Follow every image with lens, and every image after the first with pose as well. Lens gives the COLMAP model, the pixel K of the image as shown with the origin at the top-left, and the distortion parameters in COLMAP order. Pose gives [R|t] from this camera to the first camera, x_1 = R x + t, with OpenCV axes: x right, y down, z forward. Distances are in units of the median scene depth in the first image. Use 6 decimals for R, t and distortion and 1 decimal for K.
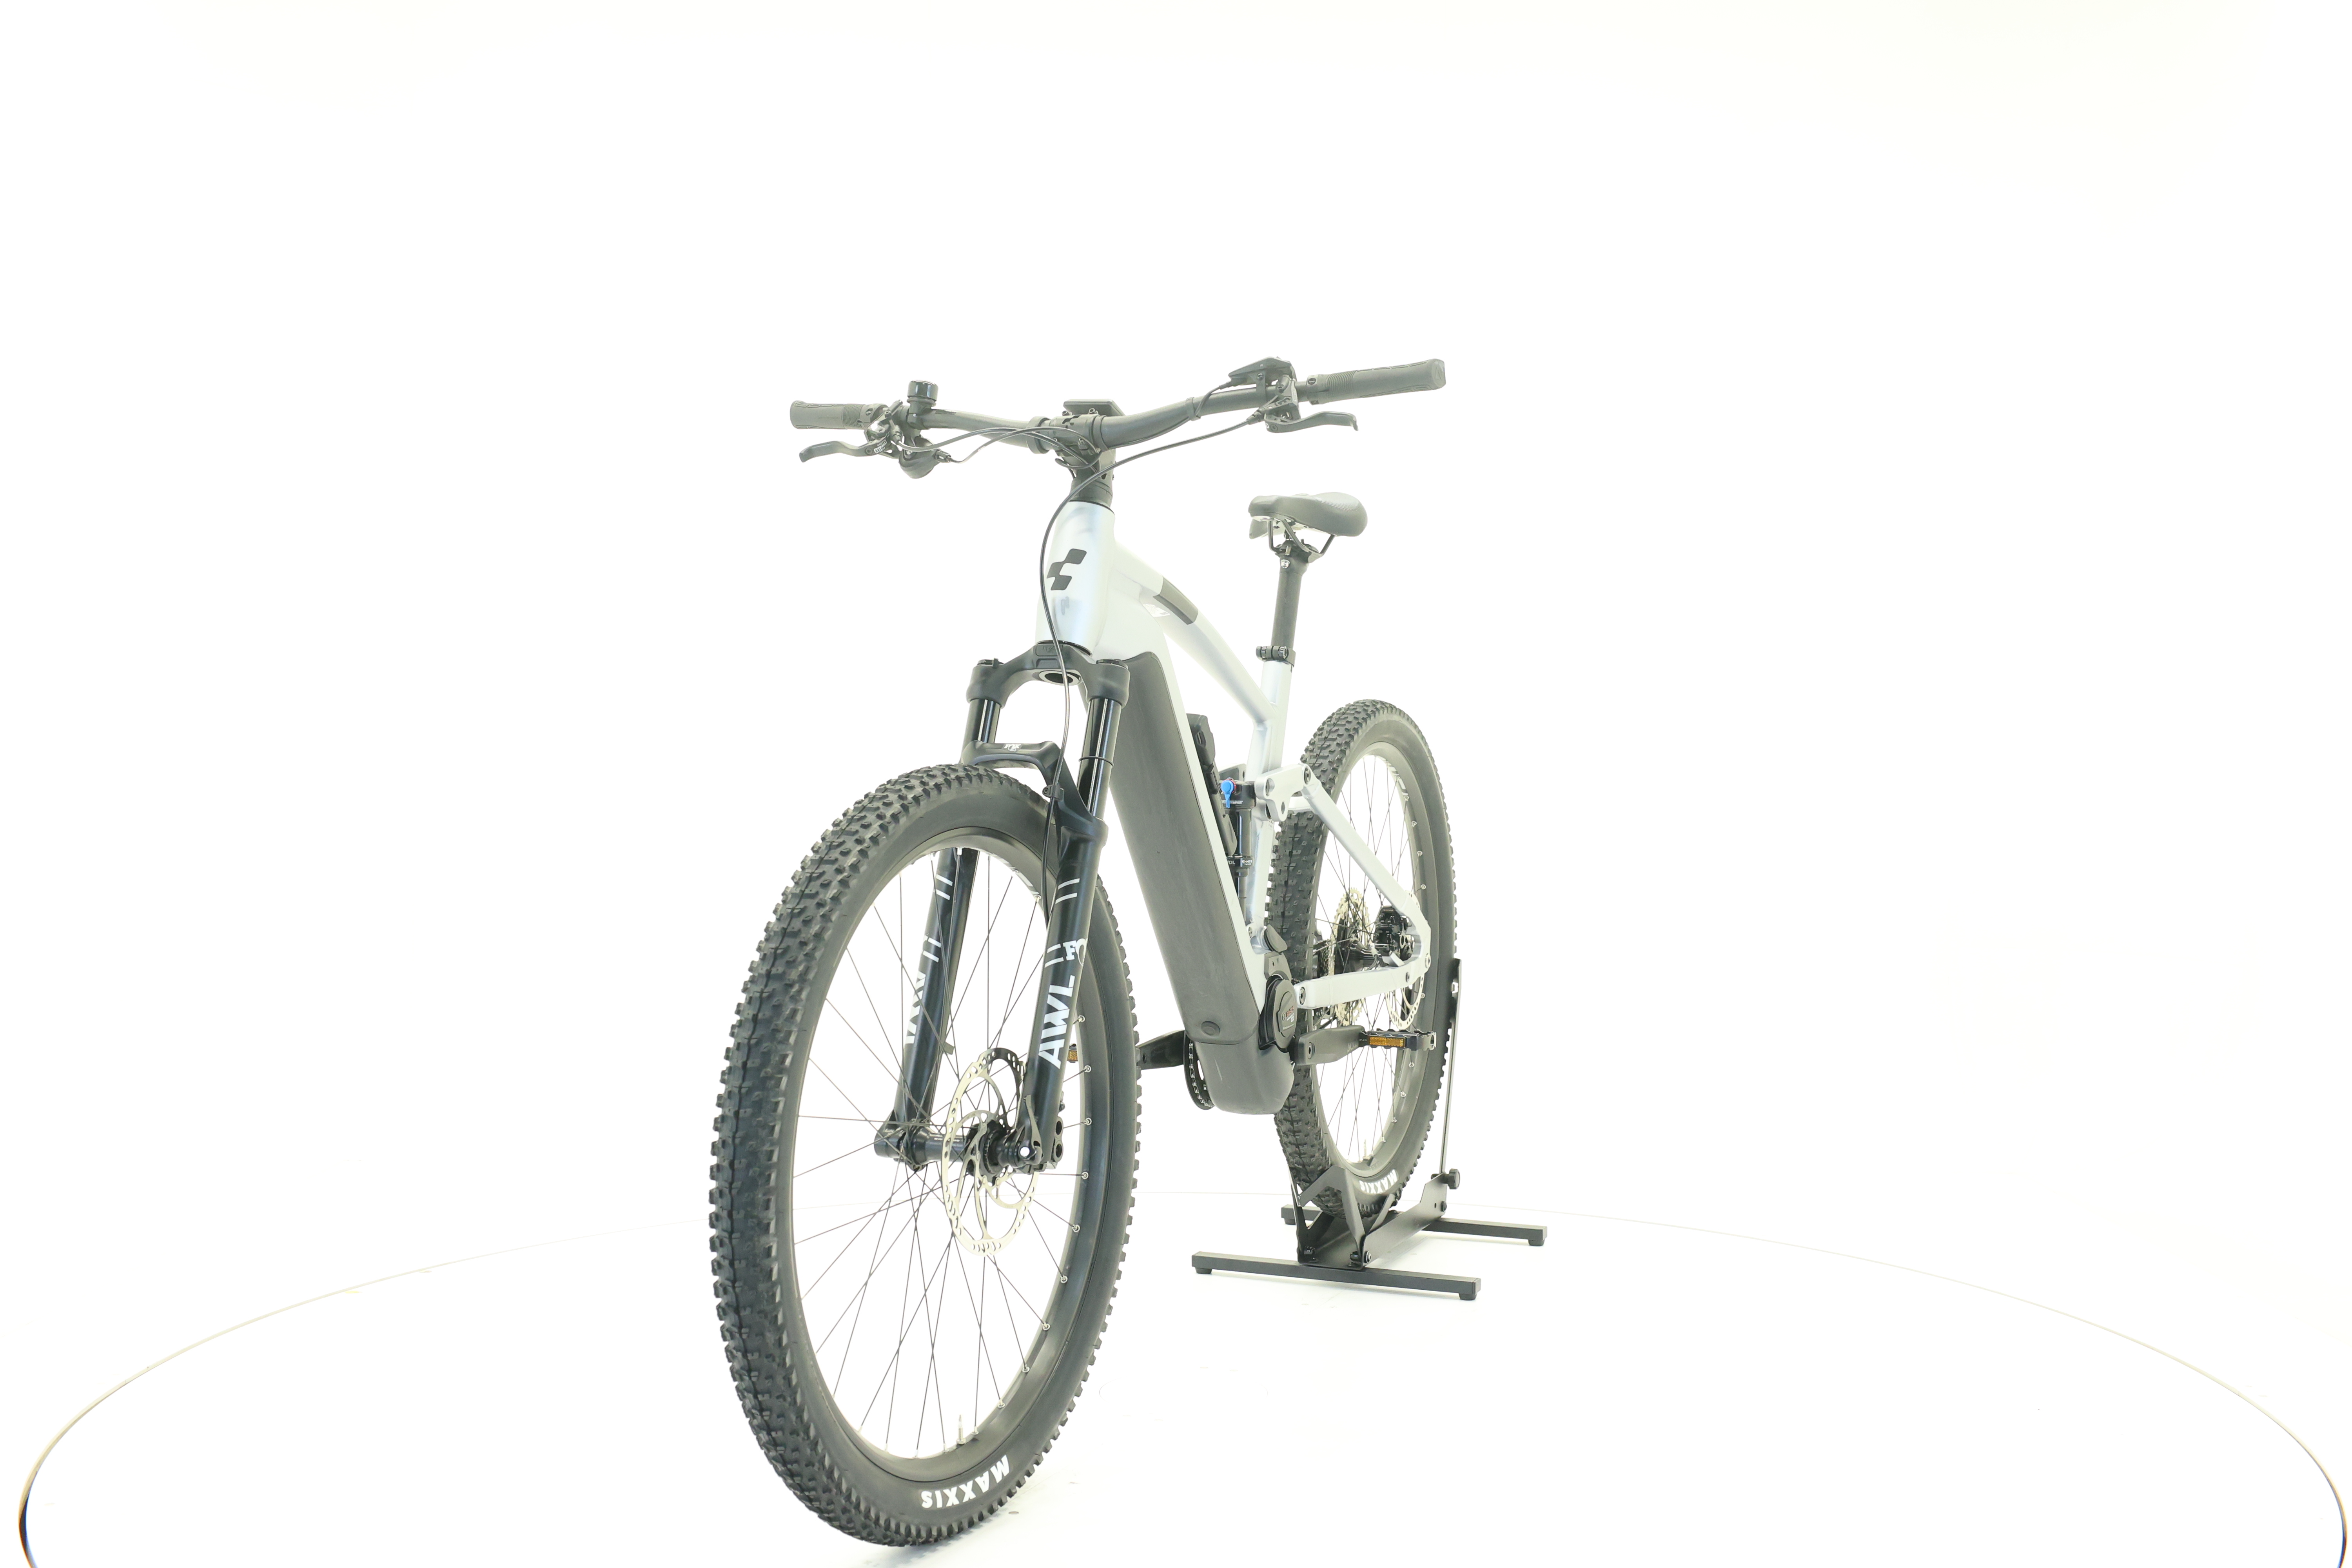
lens RADIAL K [[2506.1, 0, 1181.0], [0, 2506.1, 733.1], [0, 0, 1]] dist [-0.012407, 0.021733]
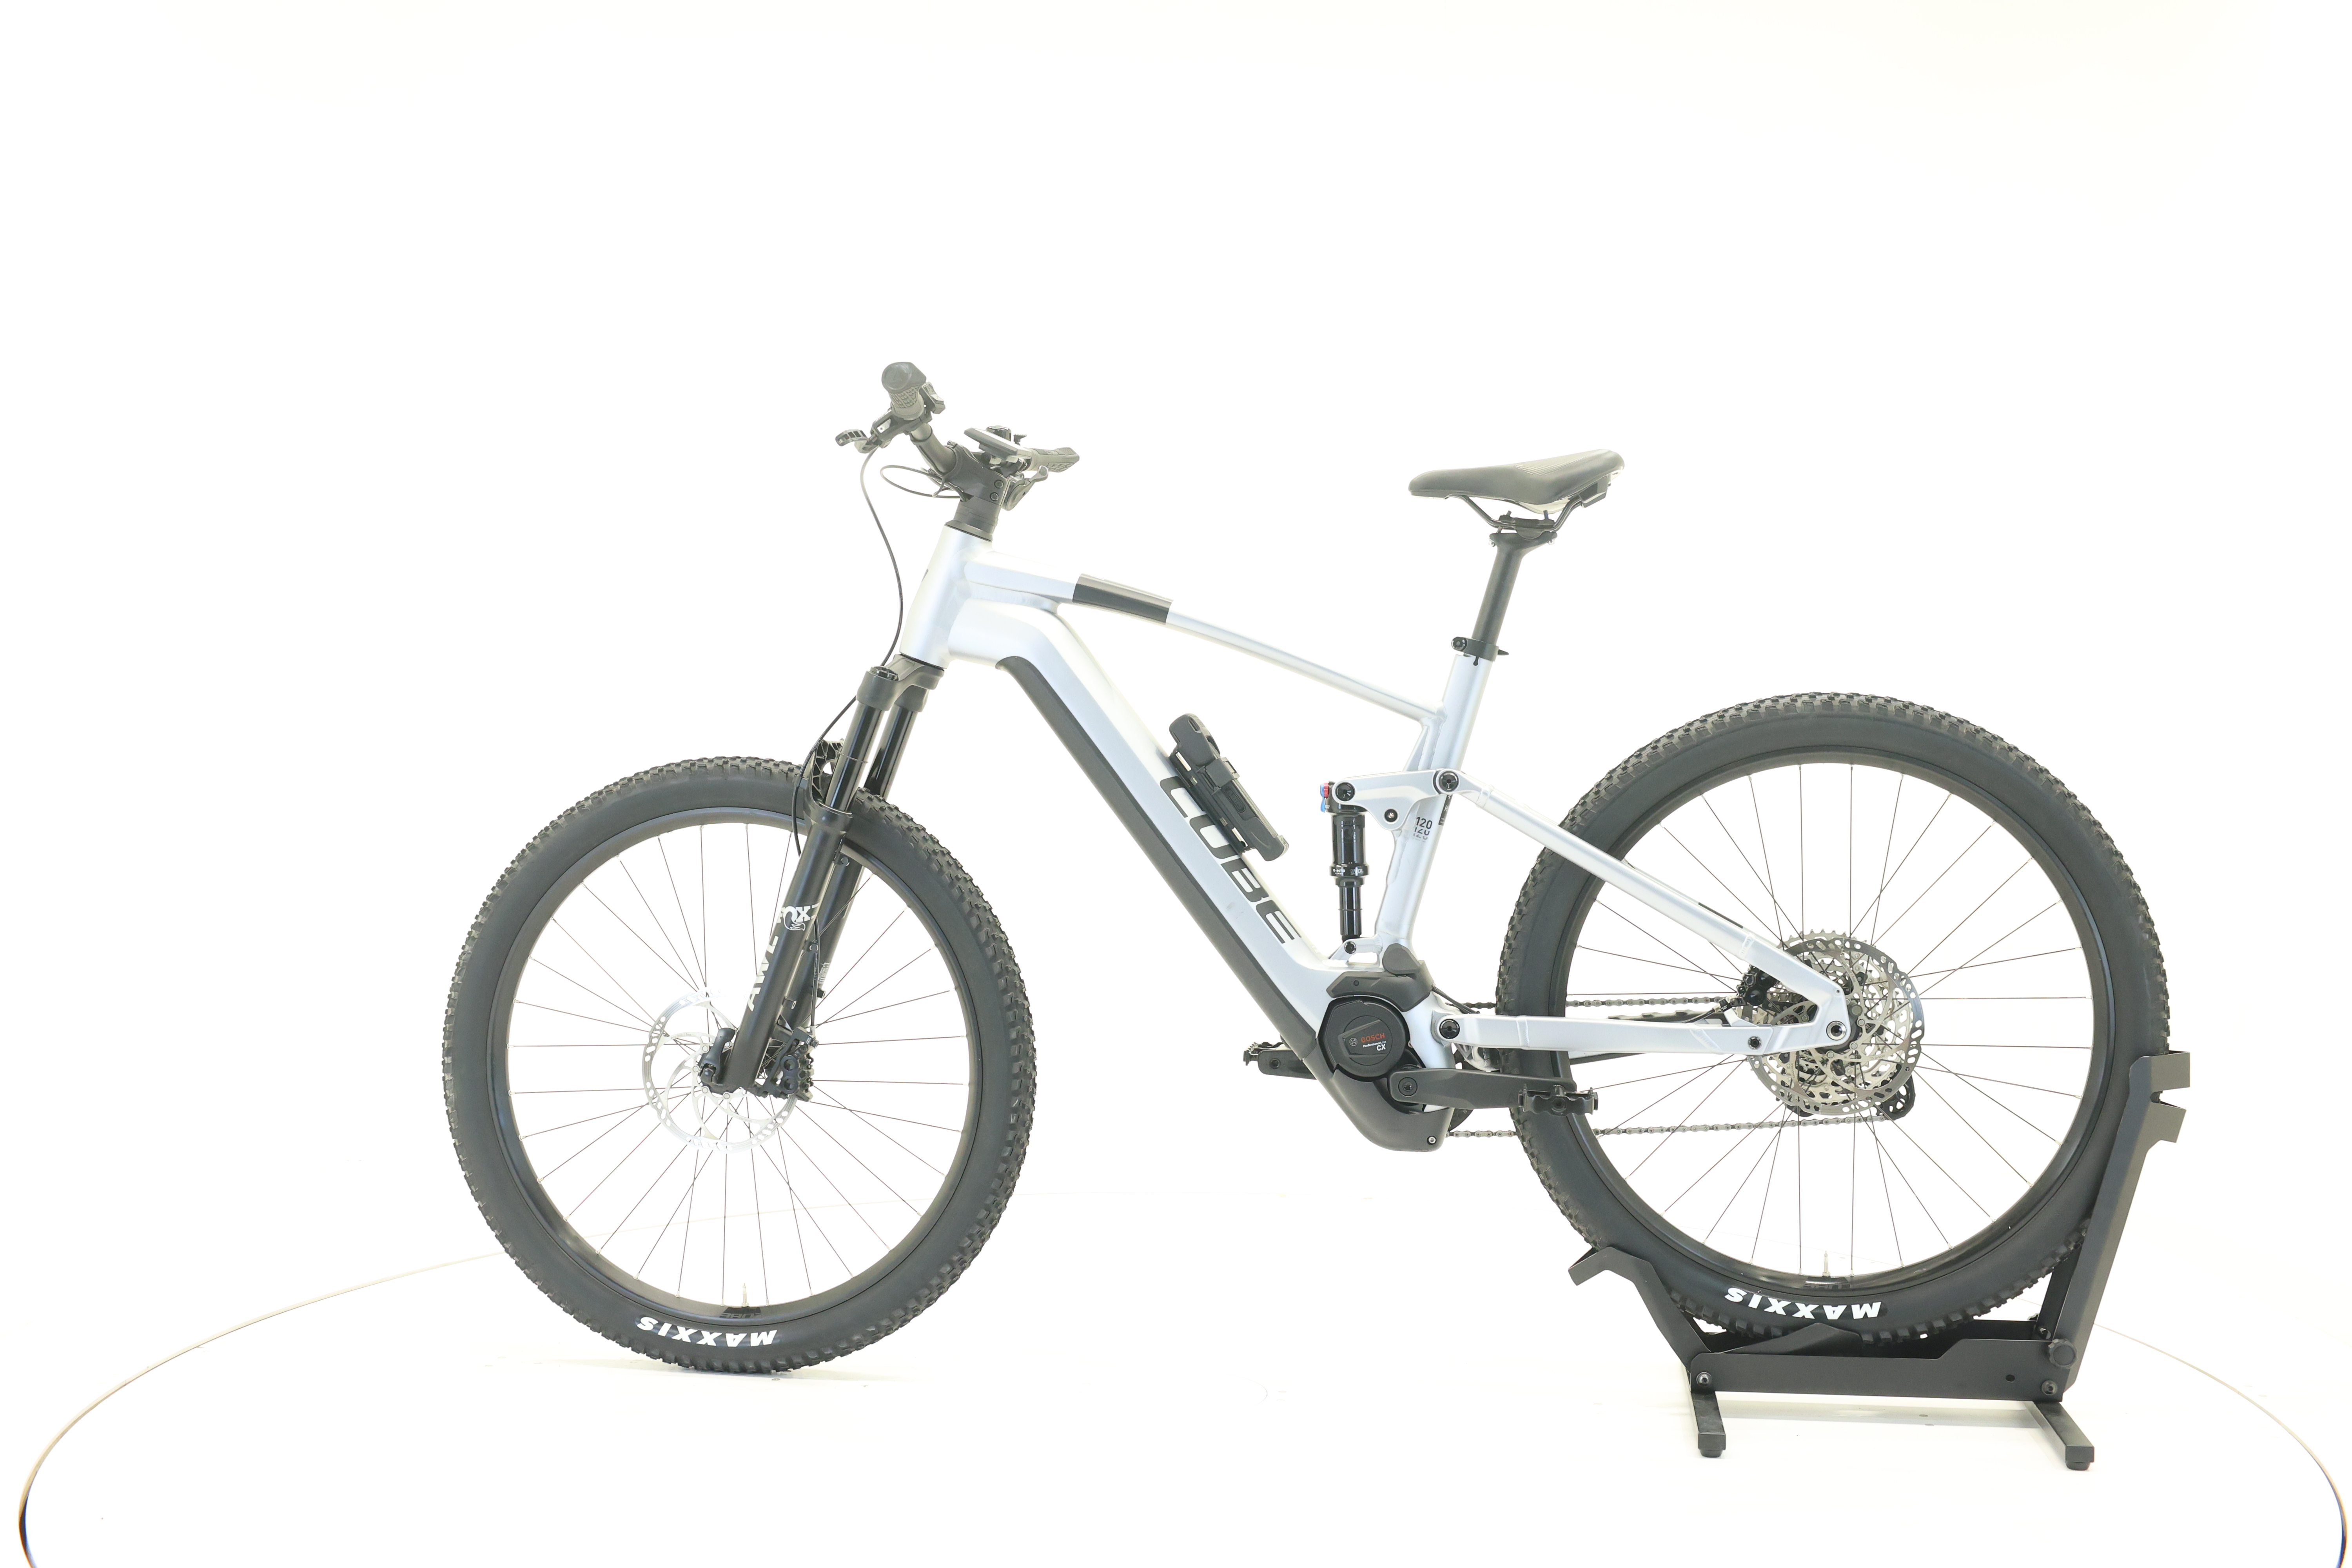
lens RADIAL K [[2506.1, 0, 1181.0], [0, 2506.1, 733.1], [0, 0, 1]] dist [-0.012407, 0.021733]
pose [[0.253833, -0.002237, -0.967246, 1.051183], [-0.004106, 0.999986, -0.003390, 0.003685], [0.967239, 0.004832, 0.253820, 0.807656]]
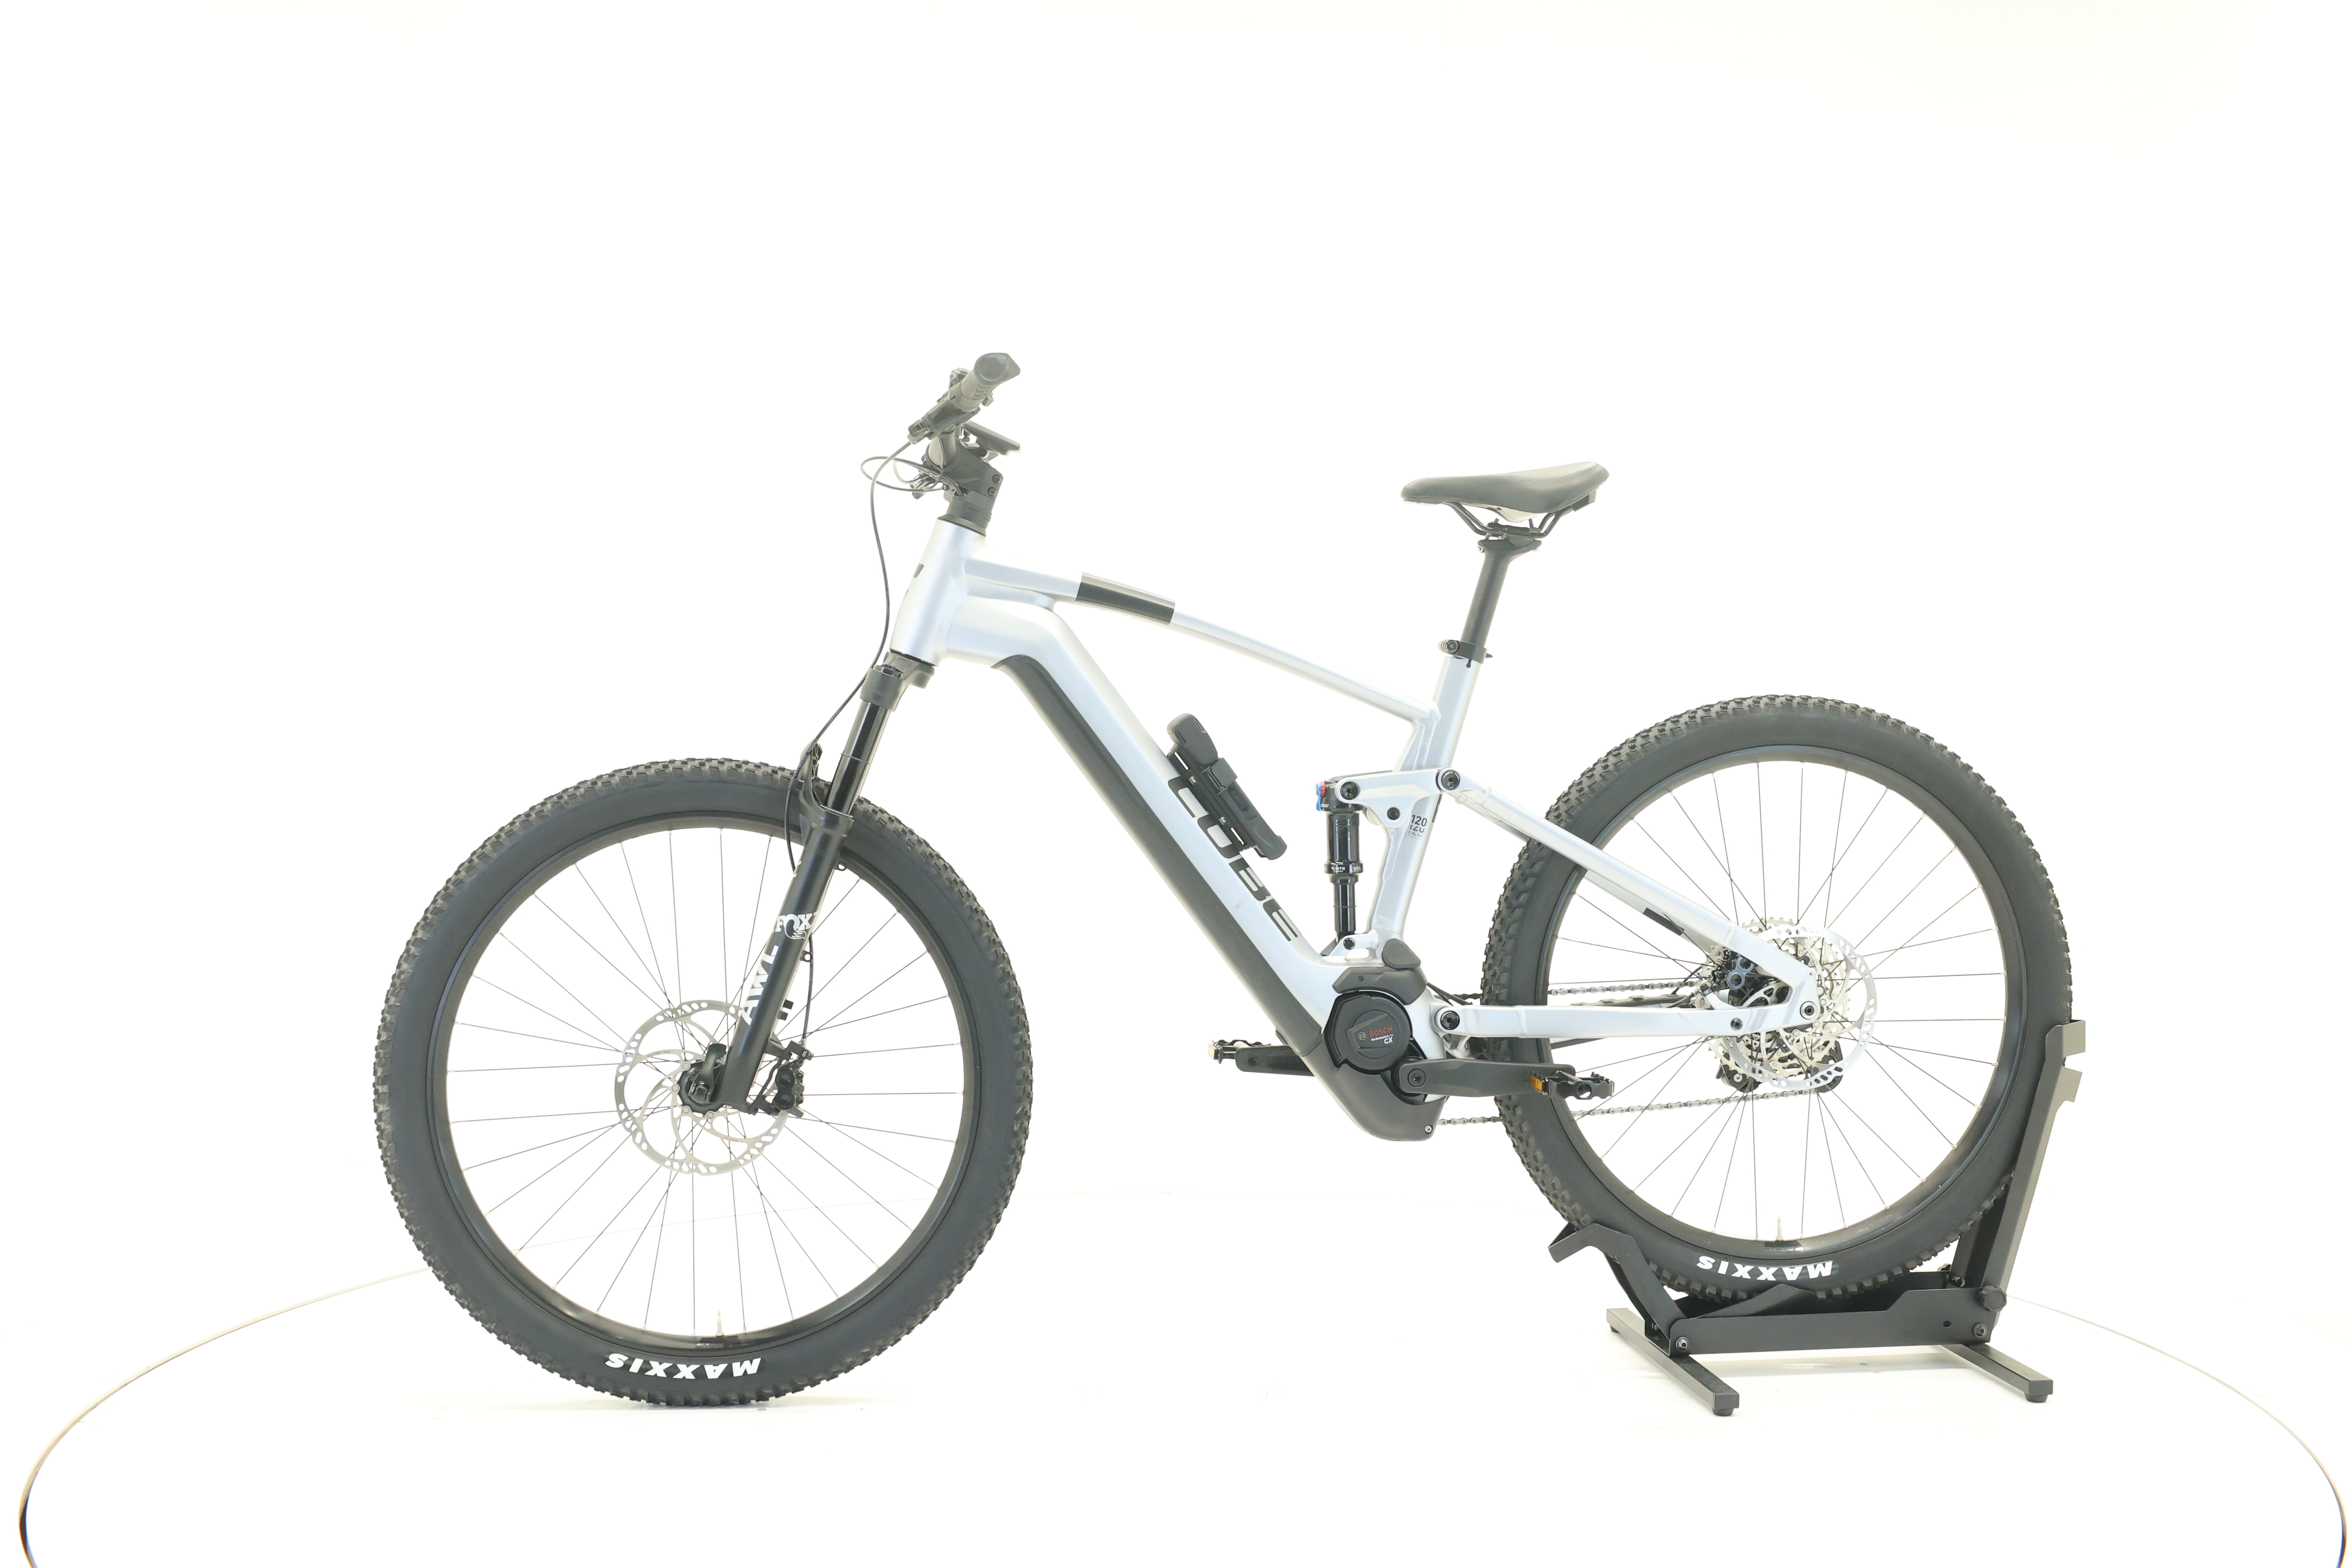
lens RADIAL K [[2506.1, 0, 1181.0], [0, 2506.1, 733.1], [0, 0, 1]] dist [-0.012407, 0.021733]
pose [[0.505721, -0.000010, -0.862697, 0.937143], [-0.003112, 0.999993, -0.001836, 0.001997], [0.862691, 0.003614, 0.505718, 0.534504]]
